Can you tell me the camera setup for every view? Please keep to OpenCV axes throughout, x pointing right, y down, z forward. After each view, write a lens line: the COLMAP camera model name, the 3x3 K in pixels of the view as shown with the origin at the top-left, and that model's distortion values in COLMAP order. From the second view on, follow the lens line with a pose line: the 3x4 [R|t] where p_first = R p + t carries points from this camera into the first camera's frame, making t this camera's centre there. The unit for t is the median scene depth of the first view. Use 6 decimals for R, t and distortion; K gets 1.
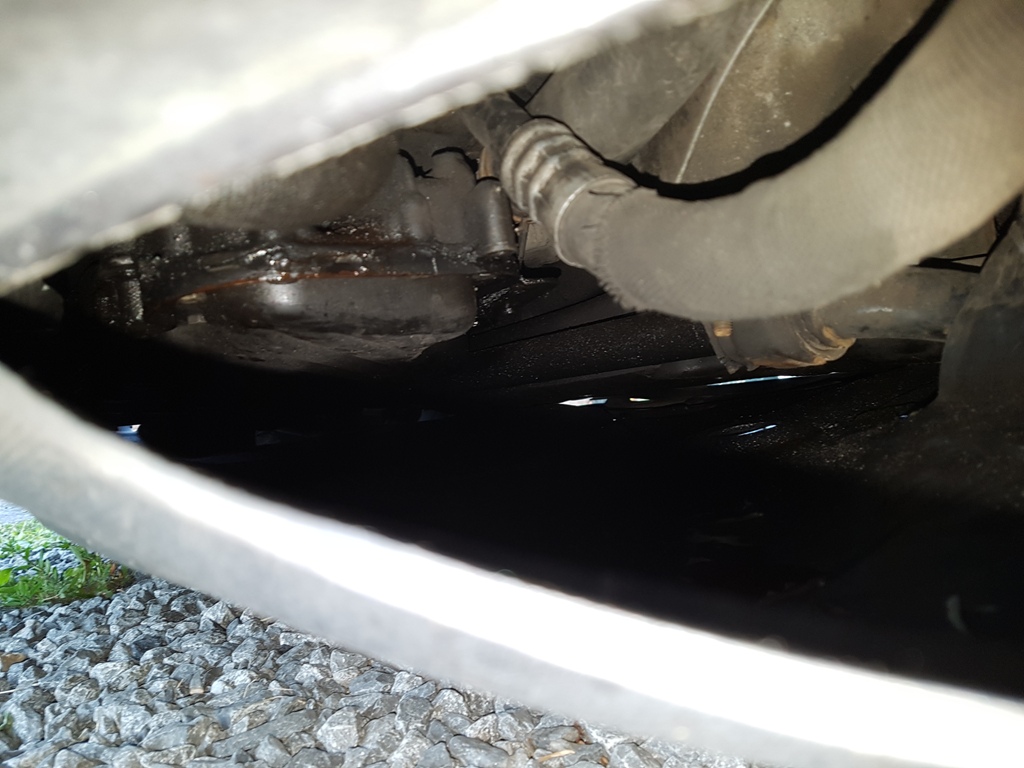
lens RADIAL K [[773.8, 0, 487.6], [0, 773.8, 400.6], [0, 0, 1]] dist [0.171050, -0.226212]
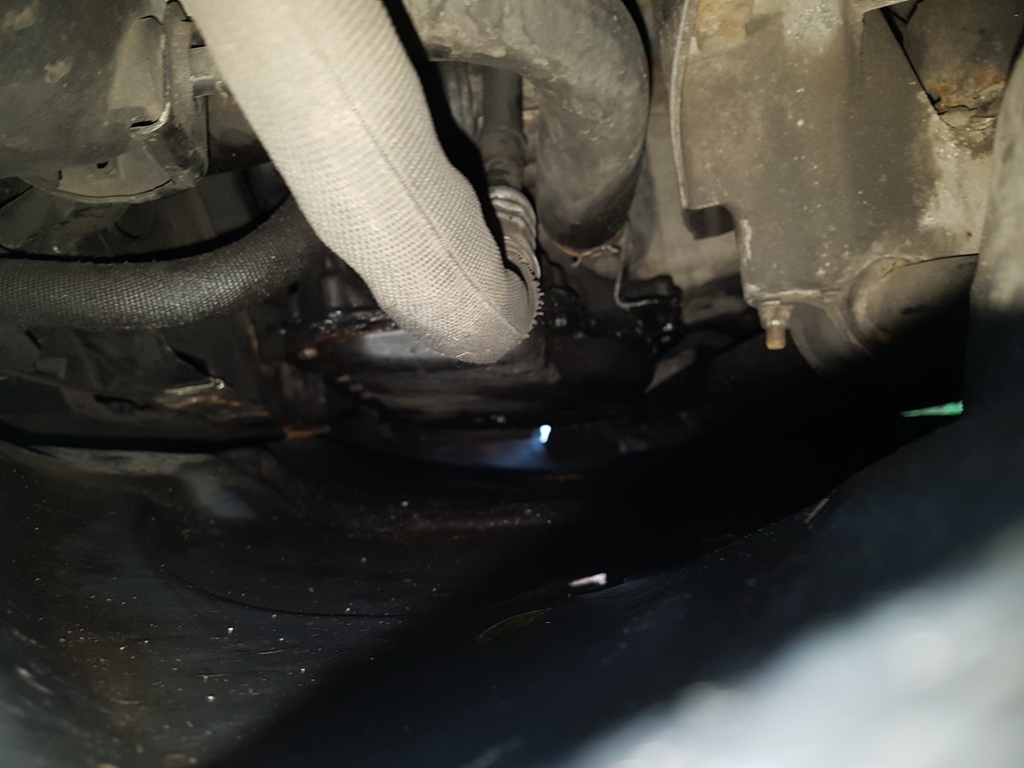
lens RADIAL K [[784.9, 0, 500.9], [0, 784.9, 400.0], [0, 0, 1]] dist [0.129211, -0.171089]
pose [[0.847984, -0.036426, -0.528768, 0.555671], [0.030526, 0.999336, -0.019888, -0.011787], [0.529141, 0.000723, 0.848533, 0.008105]]
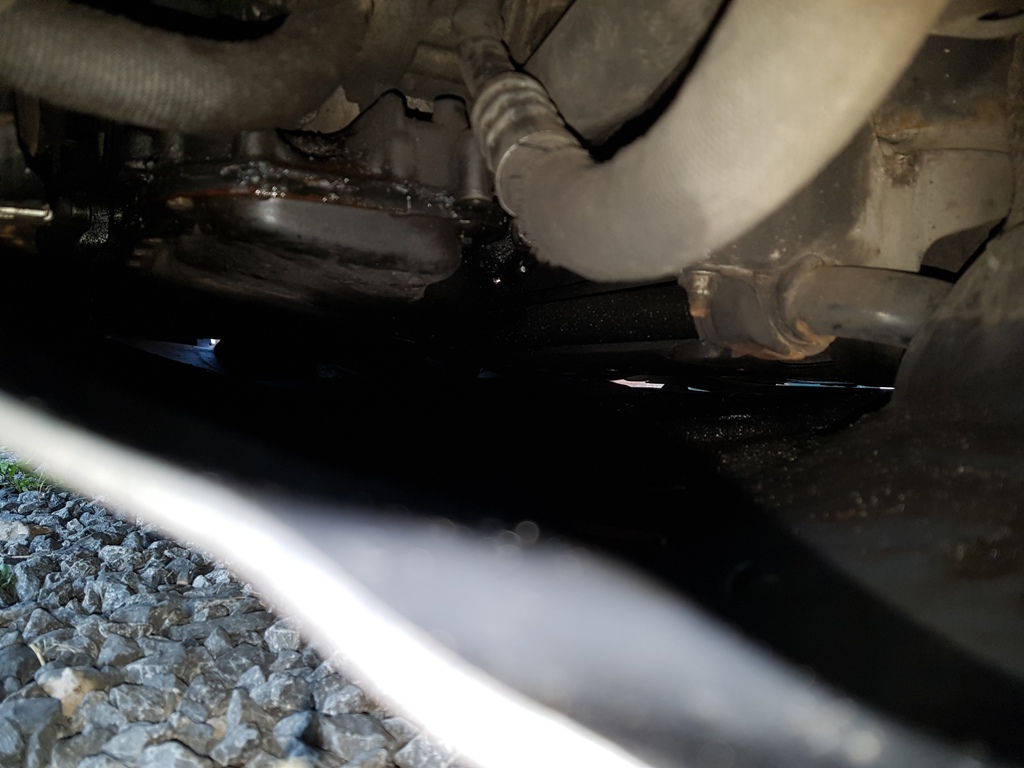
lens RADIAL K [[772.6, 0, 512.0], [0, 772.6, 384.0], [0, 0, 1]] dist [0.188847, -0.259472]
pose [[0.984941, 0.147822, -0.089663, 0.175474], [-0.146589, 0.988991, 0.020225, 0.020661], [0.091666, -0.006777, 0.995767, -0.026807]]
